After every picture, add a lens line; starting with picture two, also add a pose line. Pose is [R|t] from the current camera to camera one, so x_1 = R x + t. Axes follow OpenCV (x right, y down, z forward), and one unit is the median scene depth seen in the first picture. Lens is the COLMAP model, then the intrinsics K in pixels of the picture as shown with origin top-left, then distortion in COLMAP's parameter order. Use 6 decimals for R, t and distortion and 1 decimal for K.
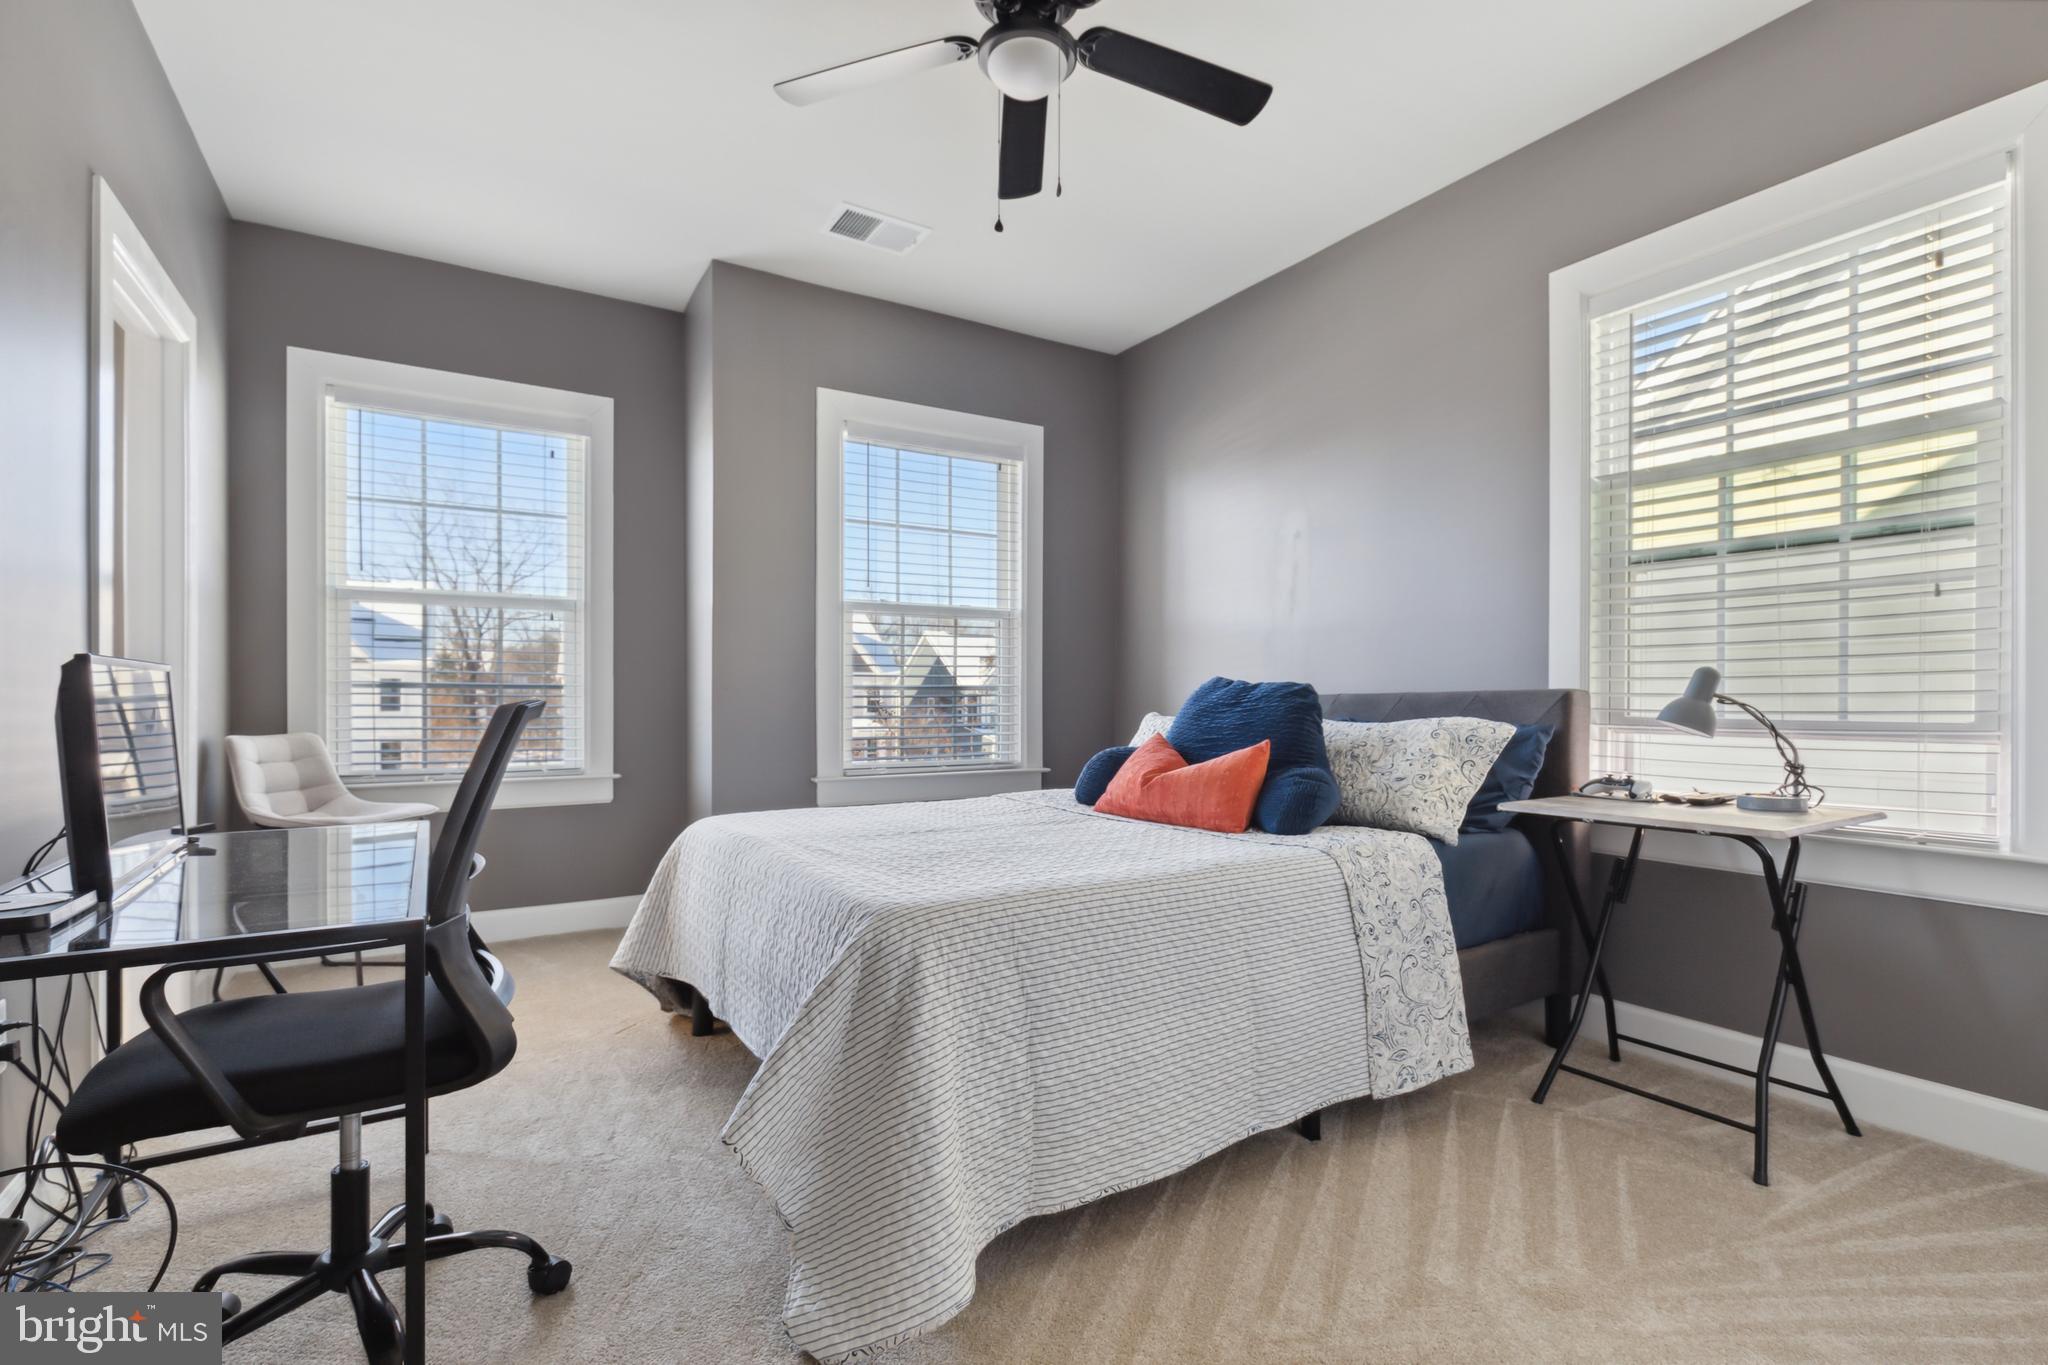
lens RADIAL K [[957.3, 0, 1029.1], [0, 957.3, 716.1], [0, 0, 1]] dist [0.000243, 0.000077]
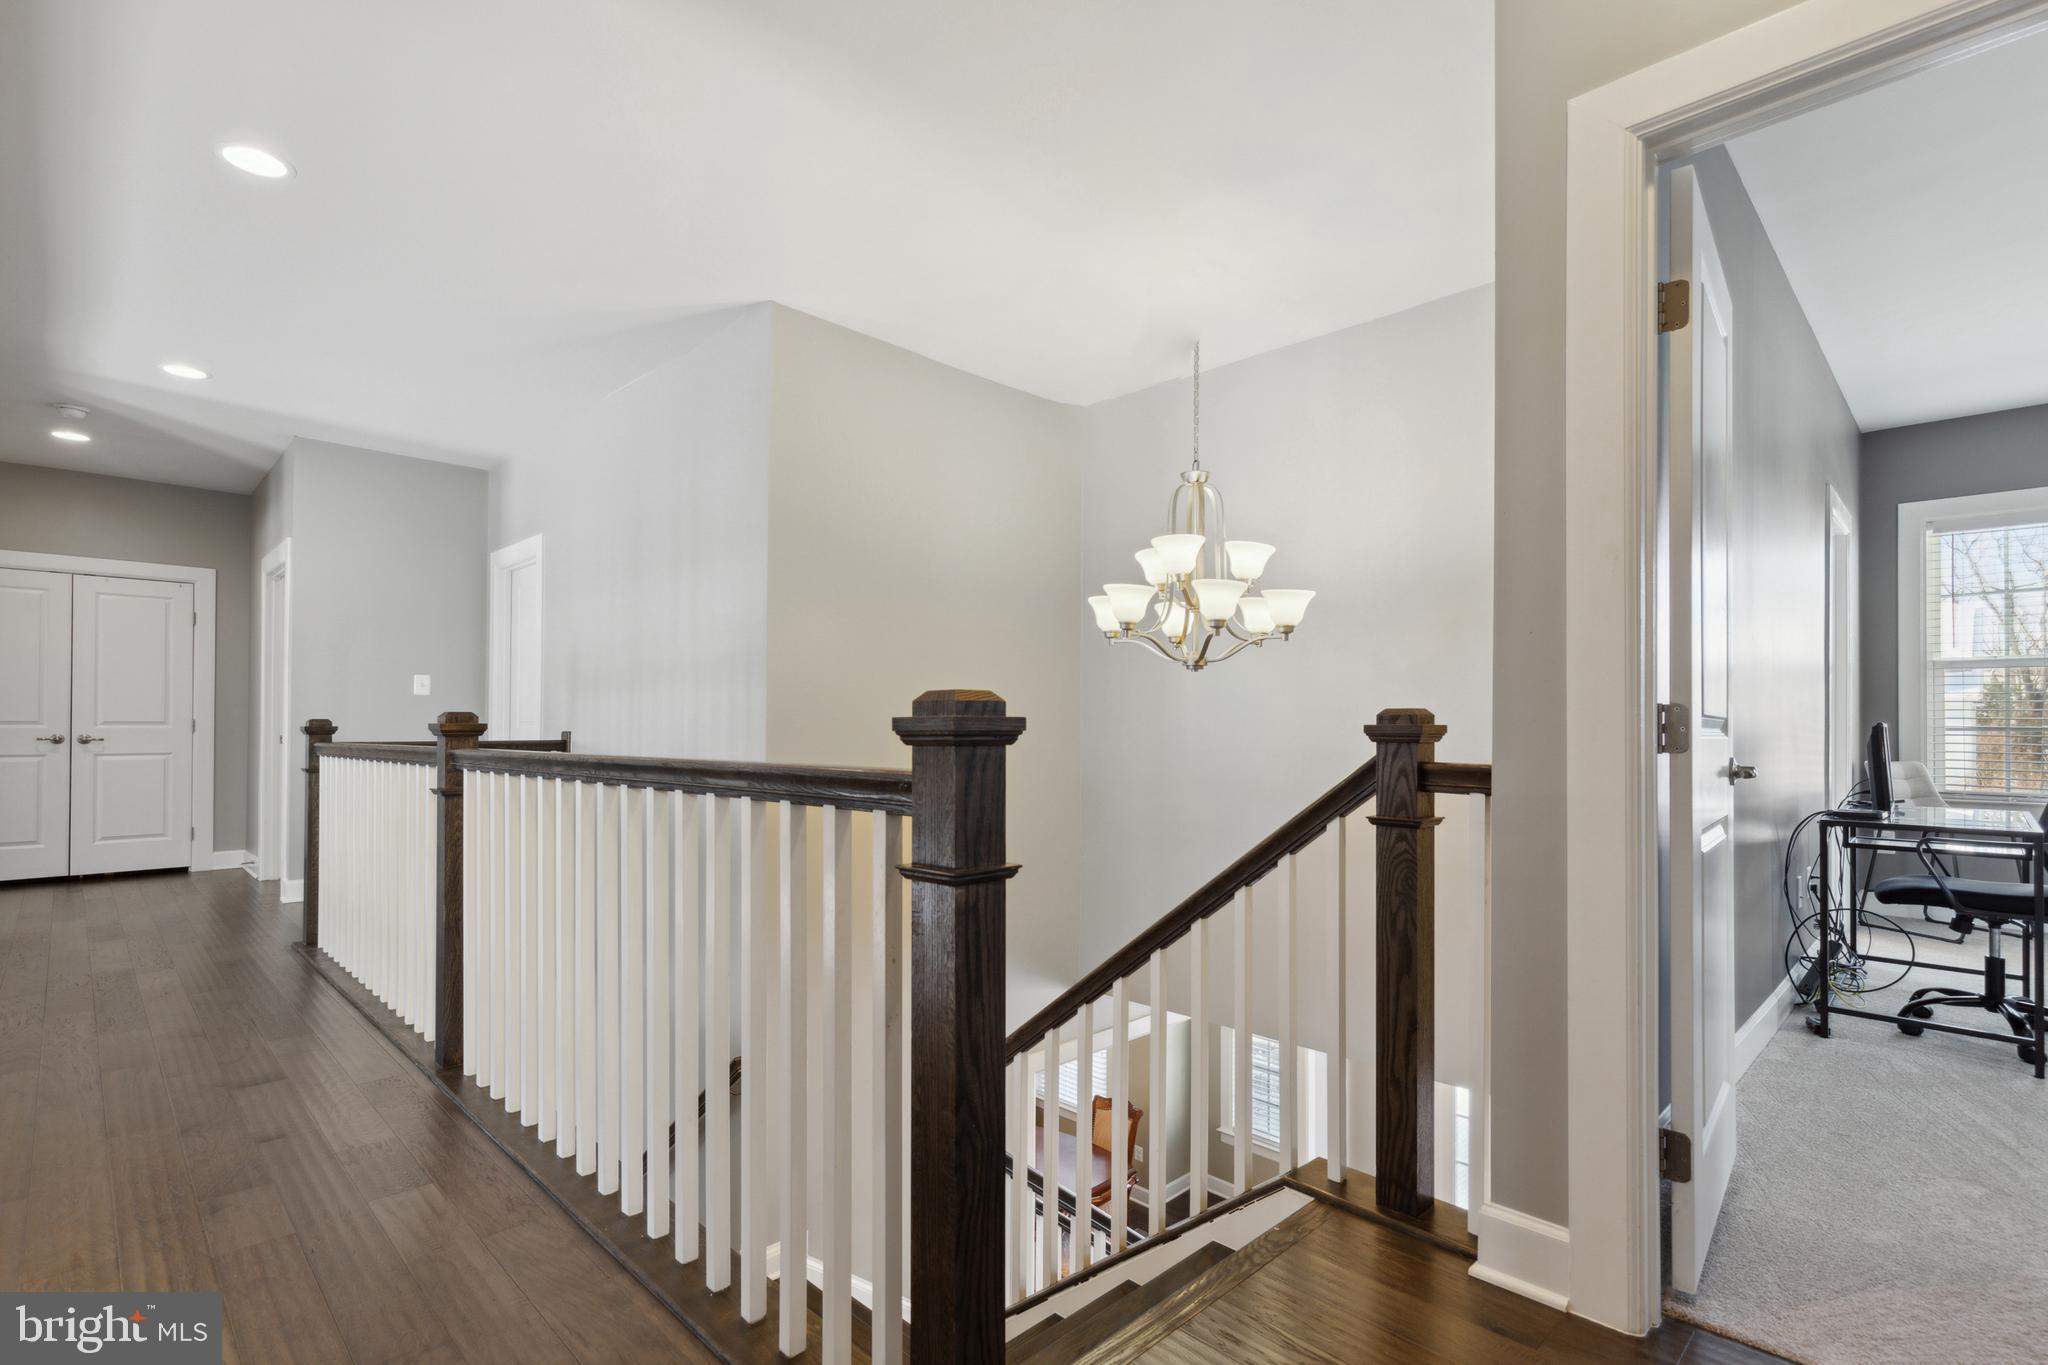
lens RADIAL K [[957.3, 0, 1029.1], [0, 957.3, 716.1], [0, 0, 1]] dist [0.000243, 0.000077]
pose [[0.233364, -0.014954, -0.972275, 0.367044], [-0.022336, 0.999535, -0.020735, 0.008473], [0.972133, 0.026556, 0.232921, -0.673627]]
